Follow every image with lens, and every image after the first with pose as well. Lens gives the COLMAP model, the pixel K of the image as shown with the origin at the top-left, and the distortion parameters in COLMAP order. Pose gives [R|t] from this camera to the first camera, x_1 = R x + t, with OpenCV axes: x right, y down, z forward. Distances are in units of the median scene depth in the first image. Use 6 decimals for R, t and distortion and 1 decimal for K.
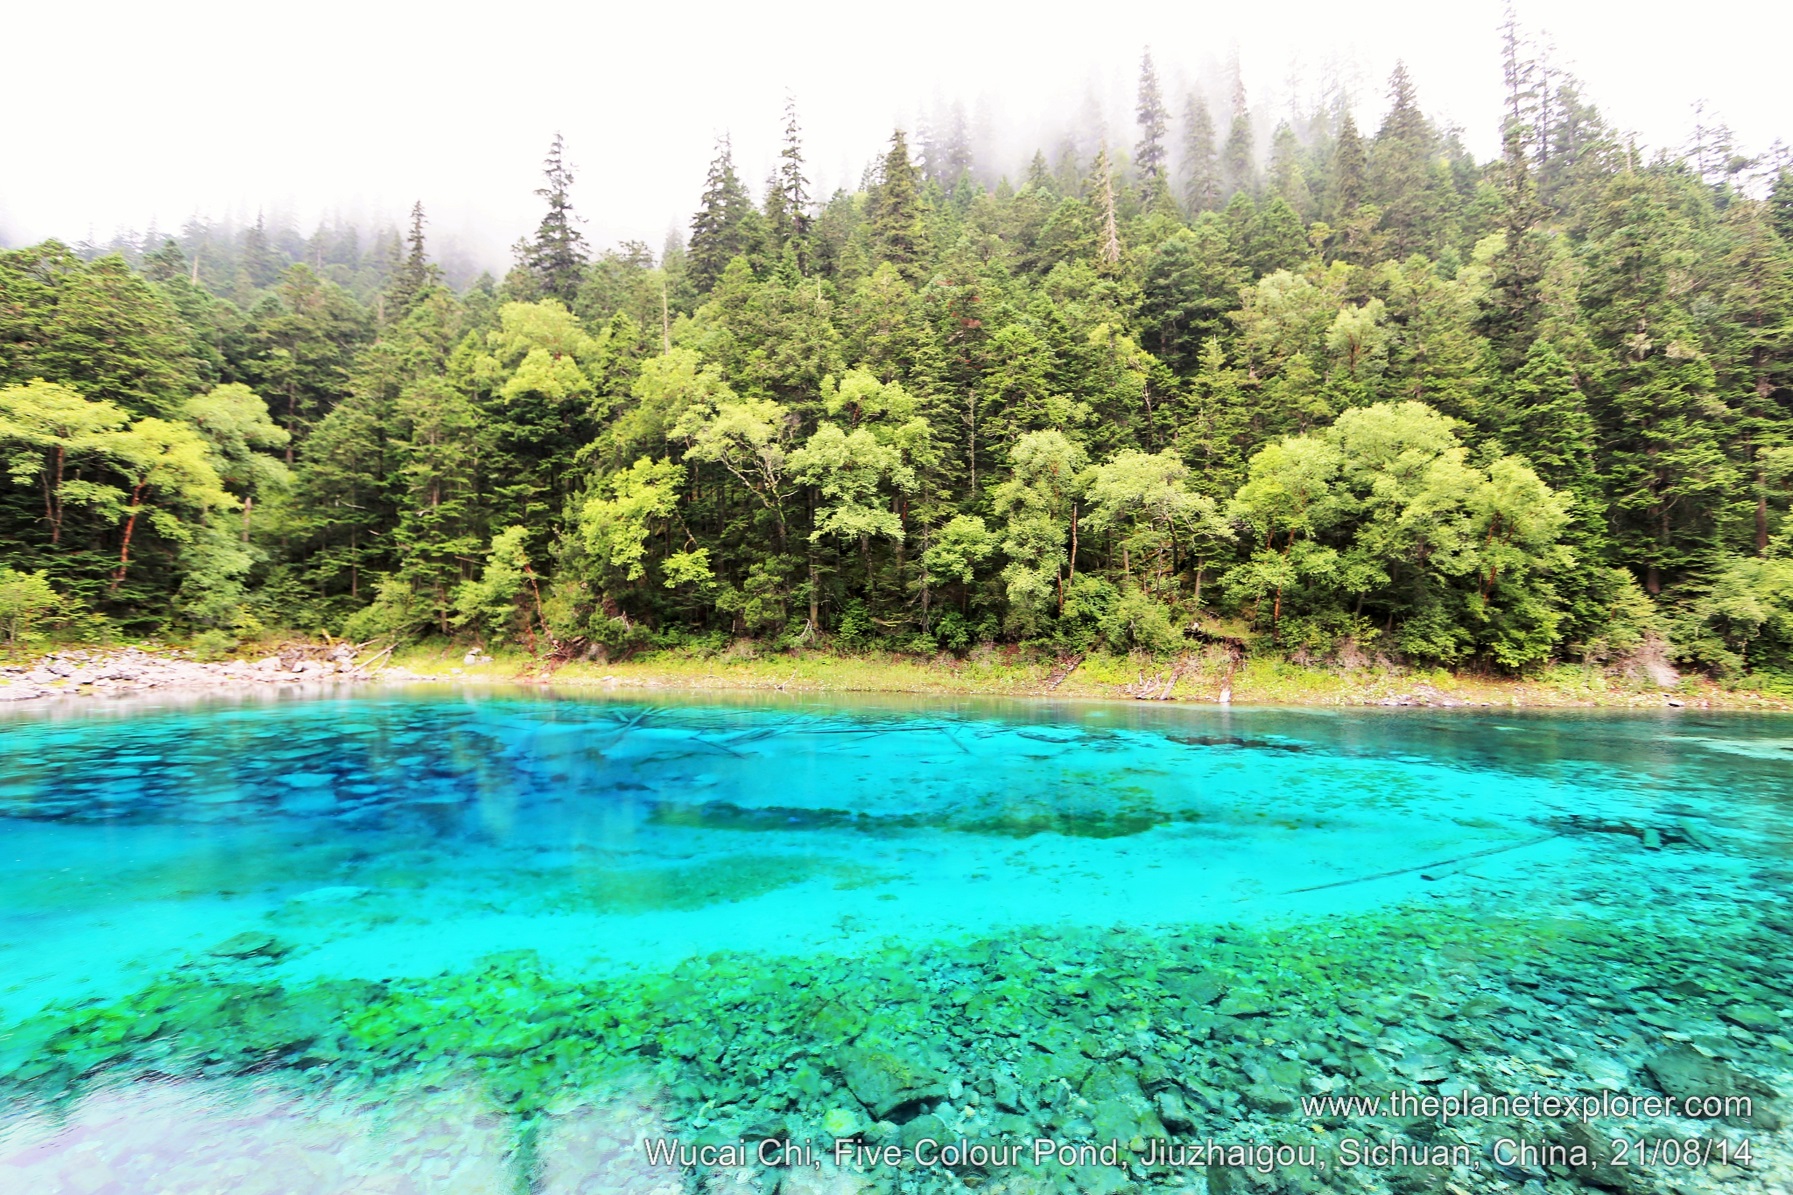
lens RADIAL K [[748.1, 0, 896.5], [0, 748.1, 597.5], [0, 0, 1]] dist [-0.003653, -0.000184]
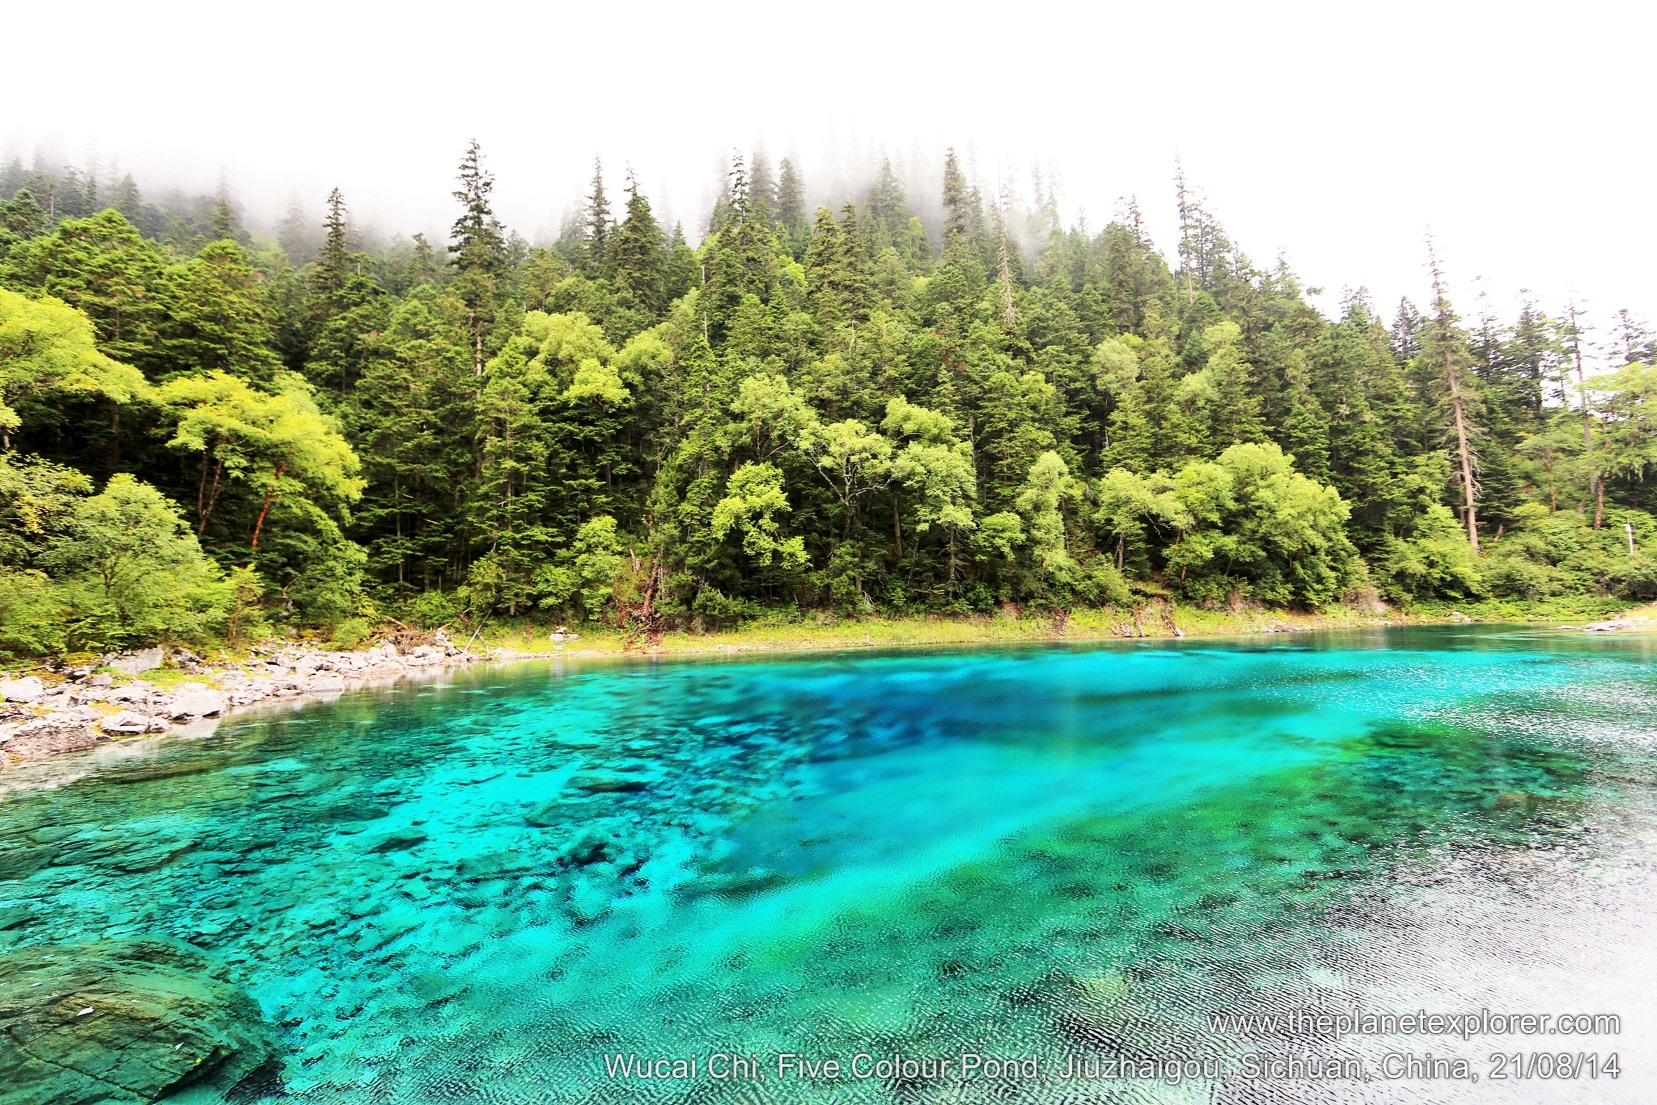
lens RADIAL K [[666.7, 0, 809.5], [0, 666.7, 547.6], [0, 0, 1]] dist [-0.001167, -0.000090]
pose [[0.954437, -0.012569, 0.298147, -0.562800], [0.021407, 0.999422, -0.026394, -0.016776], [-0.297643, 0.031574, 0.954155, -0.059872]]
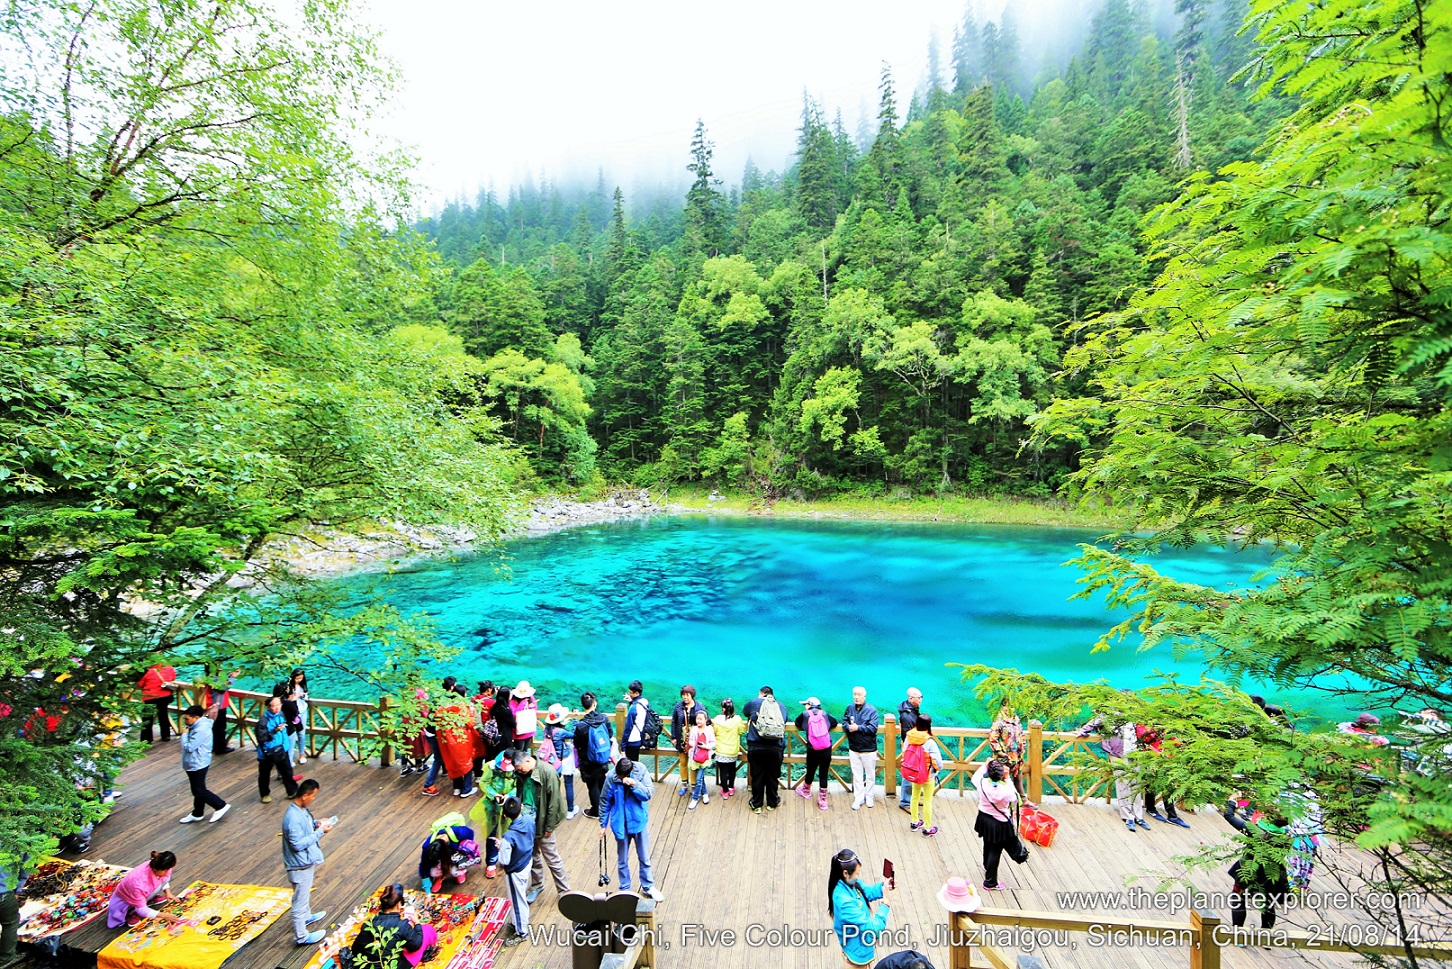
lens RADIAL K [[560.0, 0, 726.0], [0, 560.0, 484.5], [0, 0, 1]] dist [-0.000949, 0.000800]
pose [[0.962809, -0.007857, -0.270070, -0.240681], [0.035828, 0.994462, 0.098799, -0.070286], [0.267798, -0.104801, 0.957758, -0.160698]]
